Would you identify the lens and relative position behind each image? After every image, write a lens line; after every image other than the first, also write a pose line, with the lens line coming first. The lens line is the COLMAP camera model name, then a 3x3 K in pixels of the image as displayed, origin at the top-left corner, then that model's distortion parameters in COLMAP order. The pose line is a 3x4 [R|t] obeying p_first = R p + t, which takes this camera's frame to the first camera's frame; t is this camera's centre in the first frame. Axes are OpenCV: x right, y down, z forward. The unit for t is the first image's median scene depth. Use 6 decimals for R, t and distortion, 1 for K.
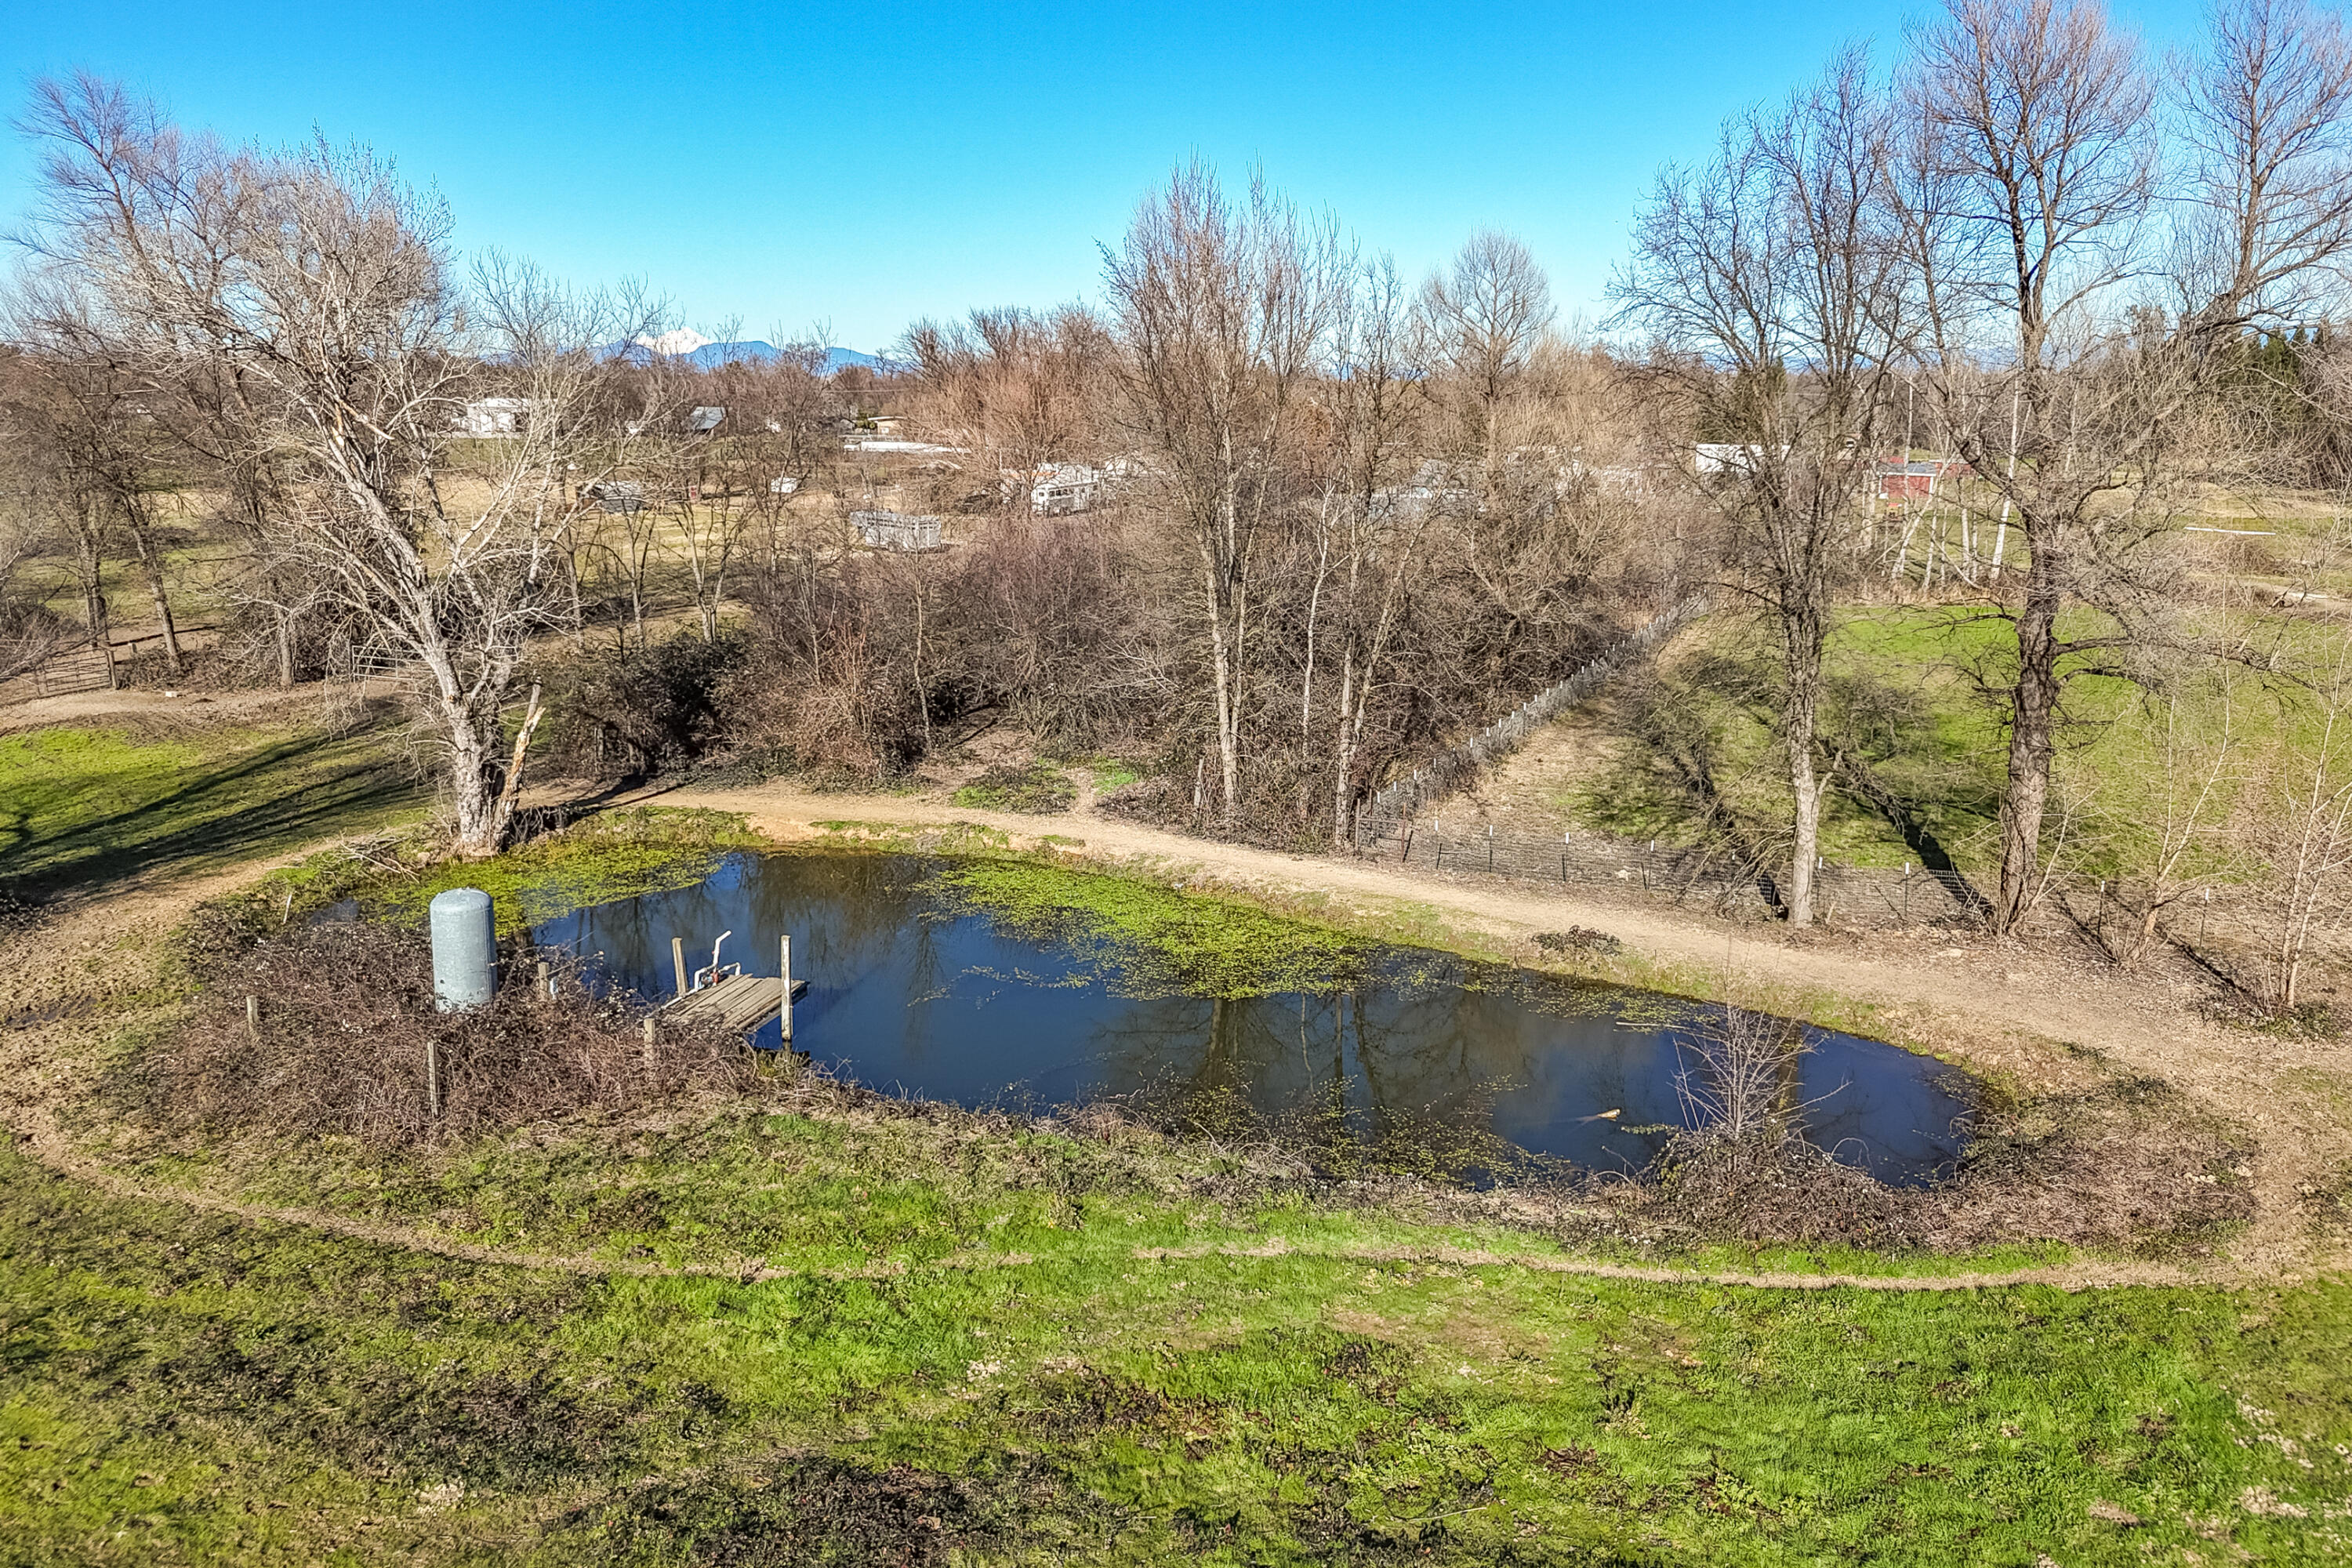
lens RADIAL K [[1593.7, 0, 1173.1], [0, 1593.7, 840.8], [0, 0, 1]] dist [0.030276, -0.001435]
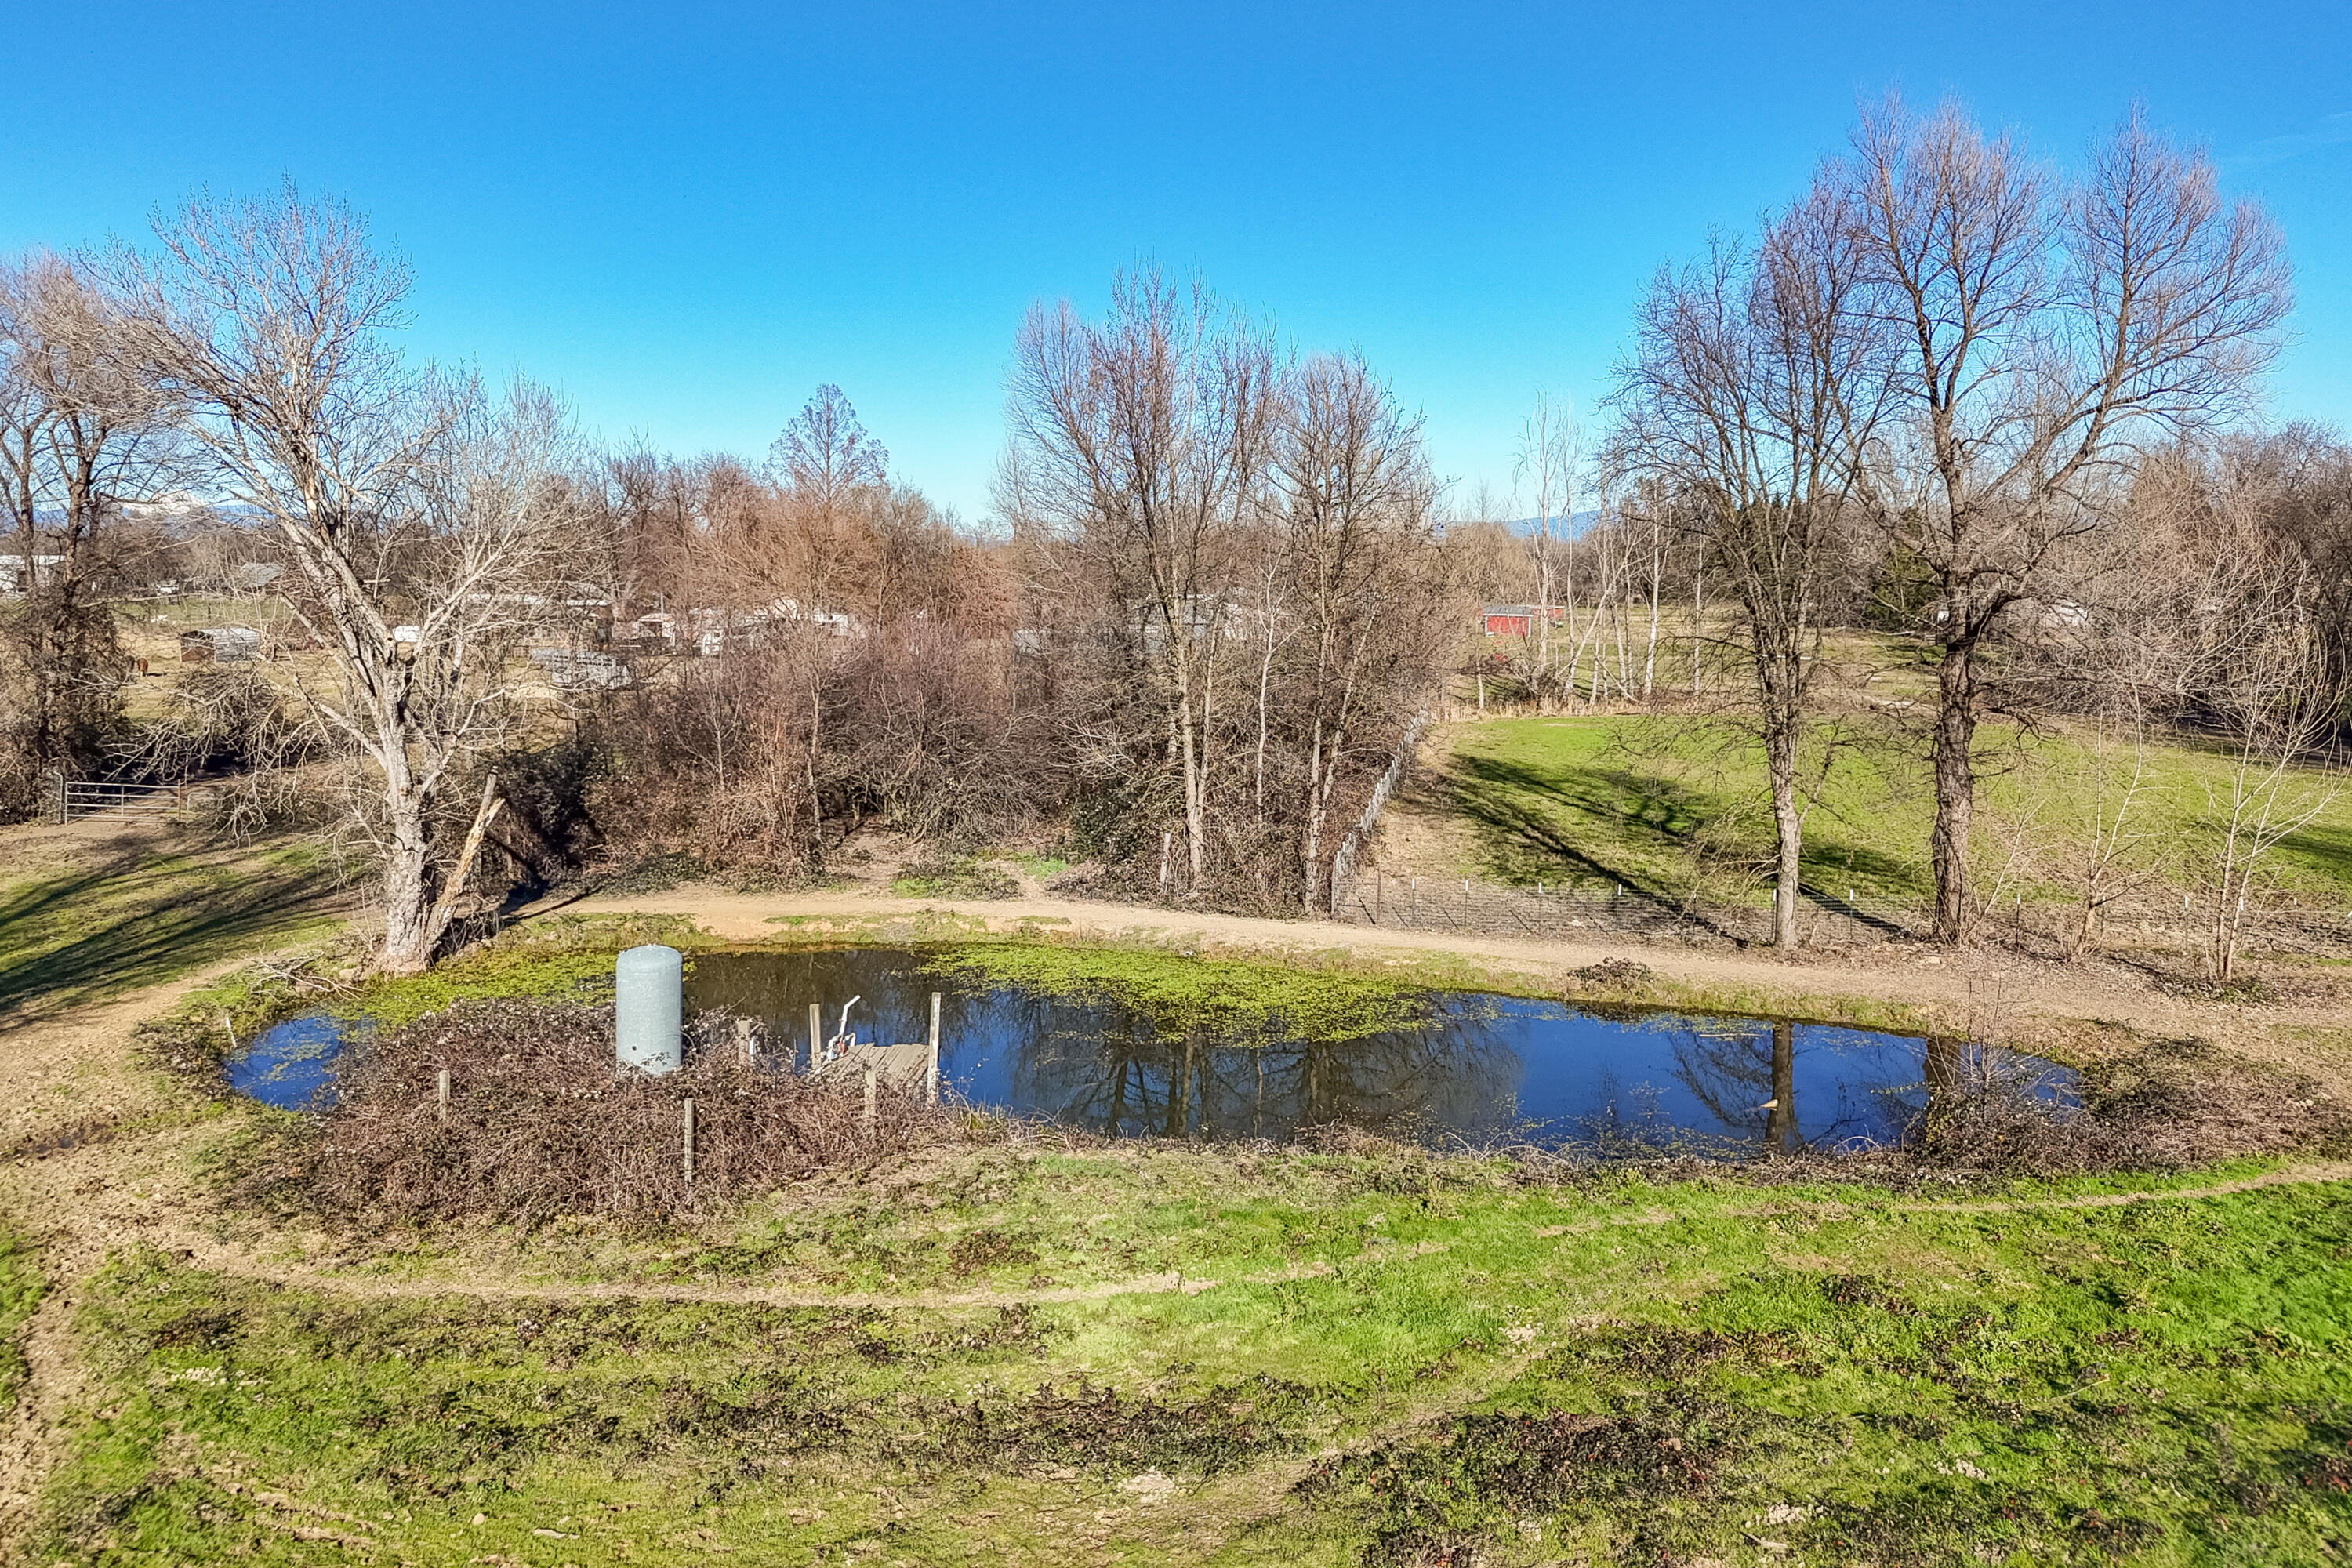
lens RADIAL K [[1622.0, 0, 1176.0], [0, 1622.0, 784.0], [0, 0, 1]] dist [0.024765, -0.001280]
pose [[0.974687, -0.035766, 0.220693, -0.210146], [0.063240, 0.990913, -0.118711, 0.040685], [-0.214442, 0.129662, 0.968092, 0.014931]]
